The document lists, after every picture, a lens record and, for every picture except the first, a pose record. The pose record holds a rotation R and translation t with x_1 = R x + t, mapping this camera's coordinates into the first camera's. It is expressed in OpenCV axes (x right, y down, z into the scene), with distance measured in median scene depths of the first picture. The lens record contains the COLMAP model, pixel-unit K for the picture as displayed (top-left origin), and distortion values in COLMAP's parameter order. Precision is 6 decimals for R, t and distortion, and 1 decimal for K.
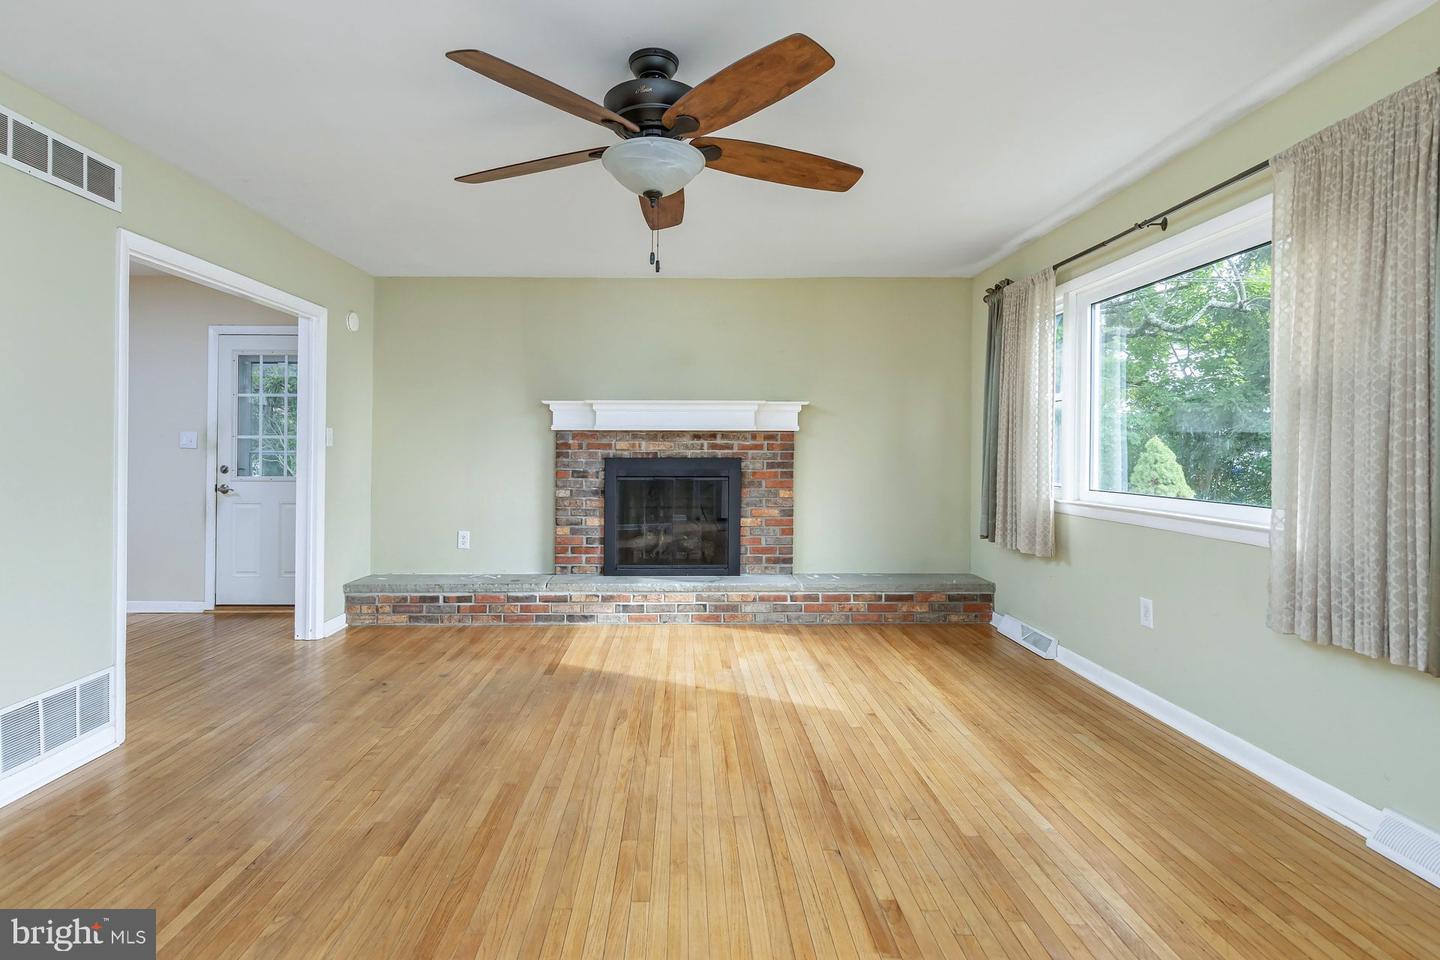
lens RADIAL K [[693.1, 0, 698.6], [0, 693.1, 448.6], [0, 0, 1]] dist [0.002742, 0.001087]
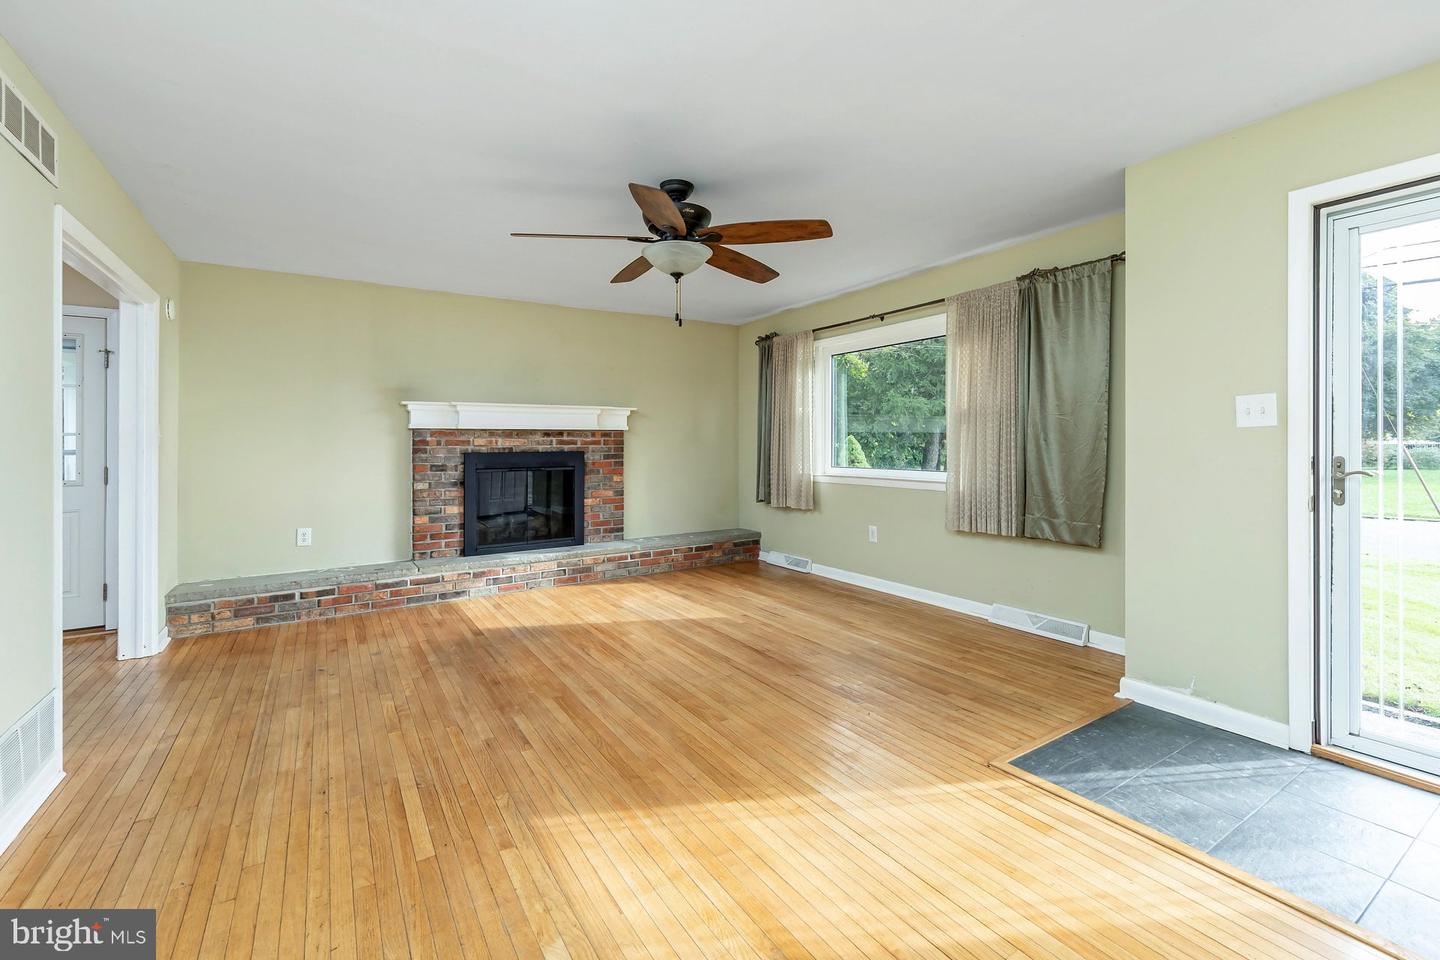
lens RADIAL K [[616.8, 0, 724.9], [0, 616.8, 448.6], [0, 0, 1]] dist [0.004809, -0.000453]
pose [[0.849092, -0.011912, 0.528111, -0.325115], [0.007466, 0.999916, 0.010549, -0.001469], [-0.528193, -0.005014, 0.849110, -0.090495]]
